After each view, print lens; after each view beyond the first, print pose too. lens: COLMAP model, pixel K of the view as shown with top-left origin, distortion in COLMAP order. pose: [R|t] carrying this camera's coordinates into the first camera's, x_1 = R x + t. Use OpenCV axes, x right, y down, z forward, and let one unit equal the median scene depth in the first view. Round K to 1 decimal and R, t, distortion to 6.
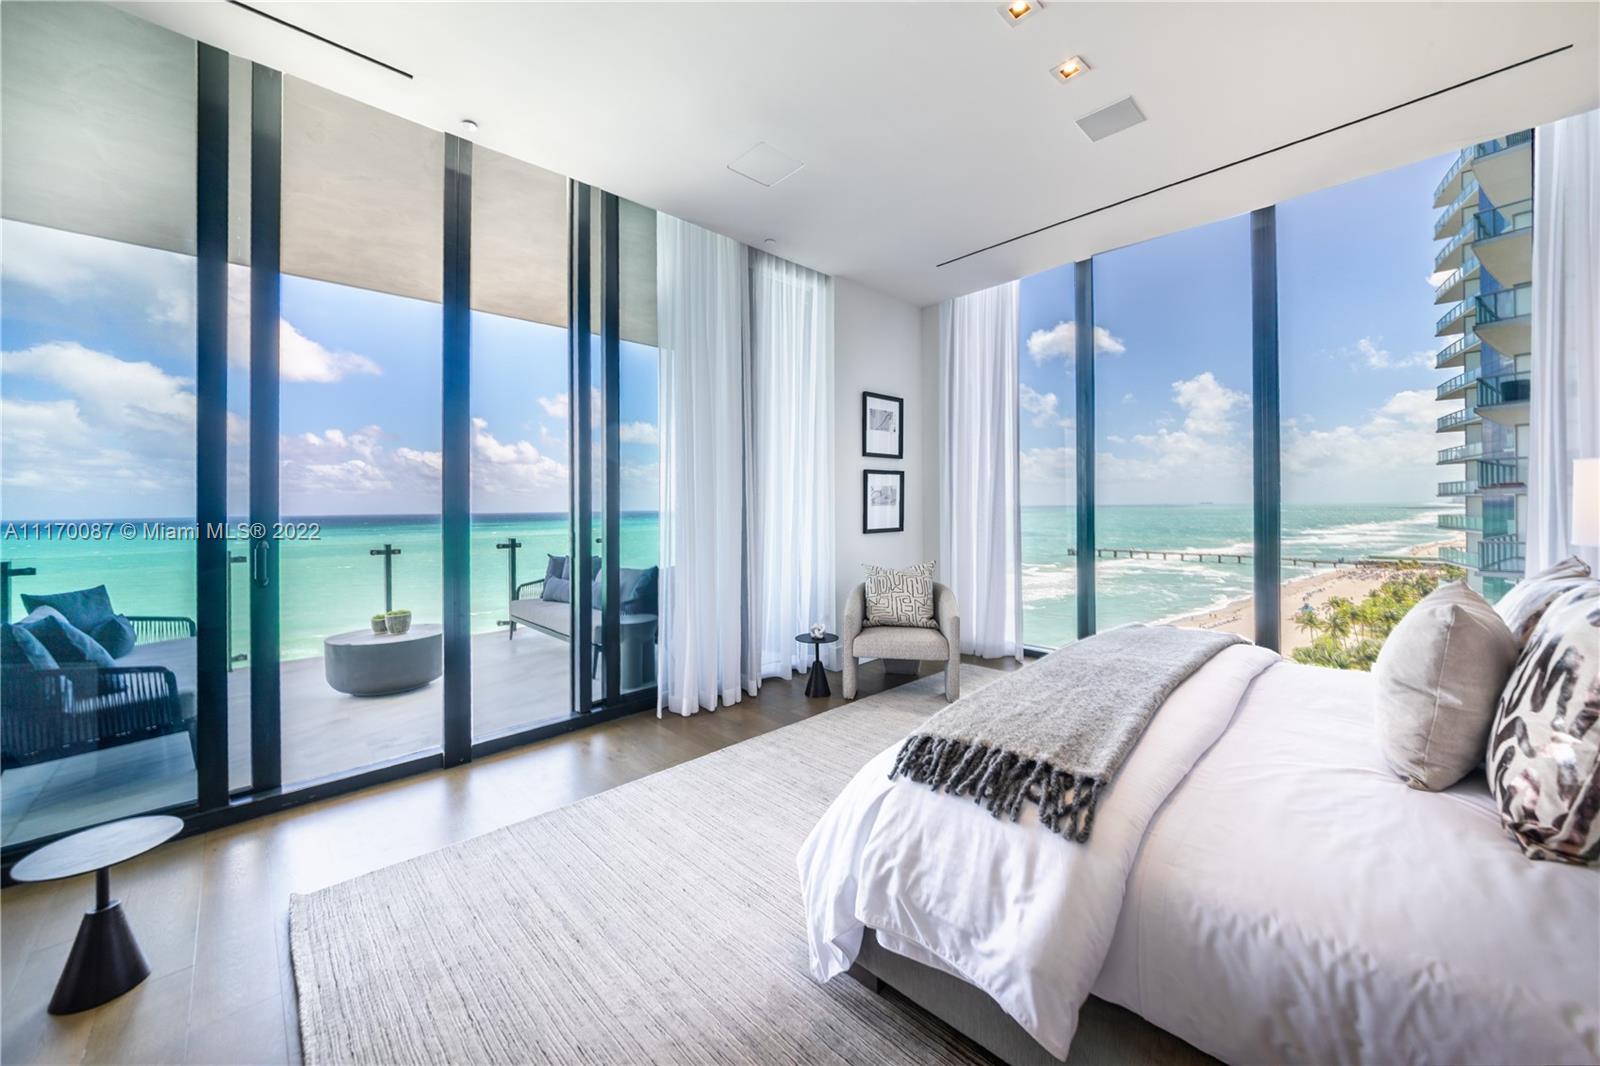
lens RADIAL K [[596.2, 0, 801.8], [0, 596.2, 497.0], [0, 0, 1]] dist [-0.000326, -0.000007]
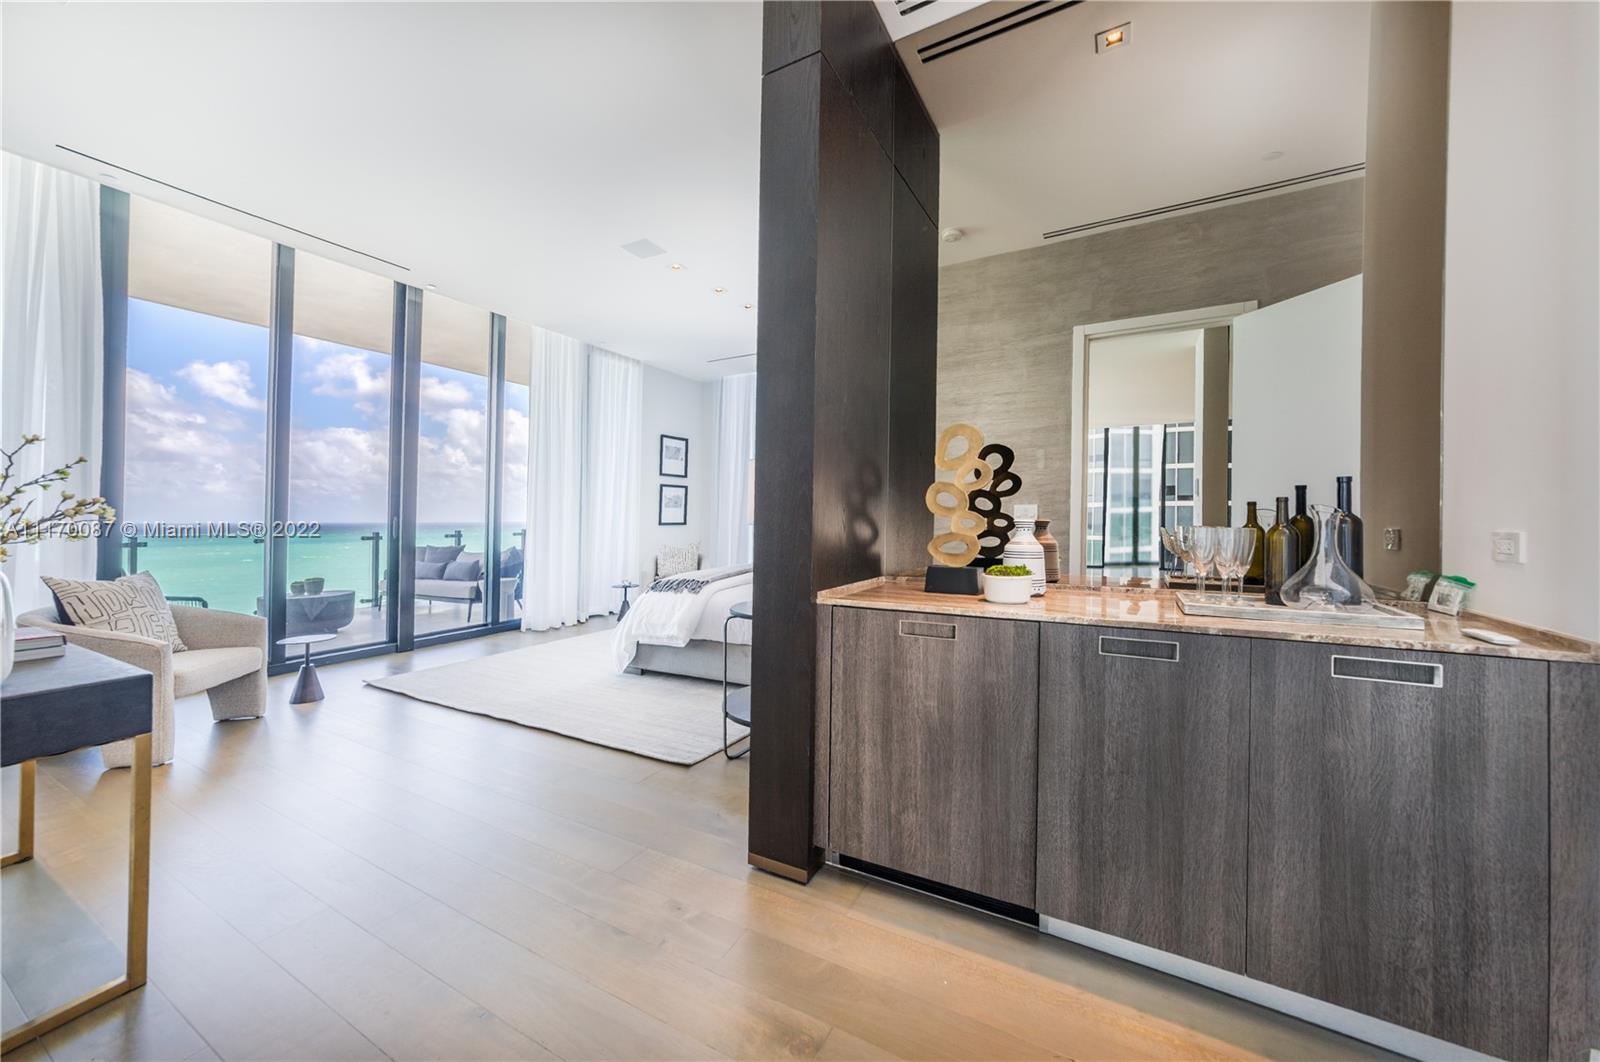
lens RADIAL K [[596.2, 0, 789.3], [0, 596.2, 478.6], [0, 0, 1]] dist [-0.000815, -0.000043]
pose [[0.961922, 0.025522, 0.272131, 0.005526], [-0.011014, 0.998442, -0.054707, 0.025222], [-0.273103, 0.049627, 0.960704, -0.725176]]
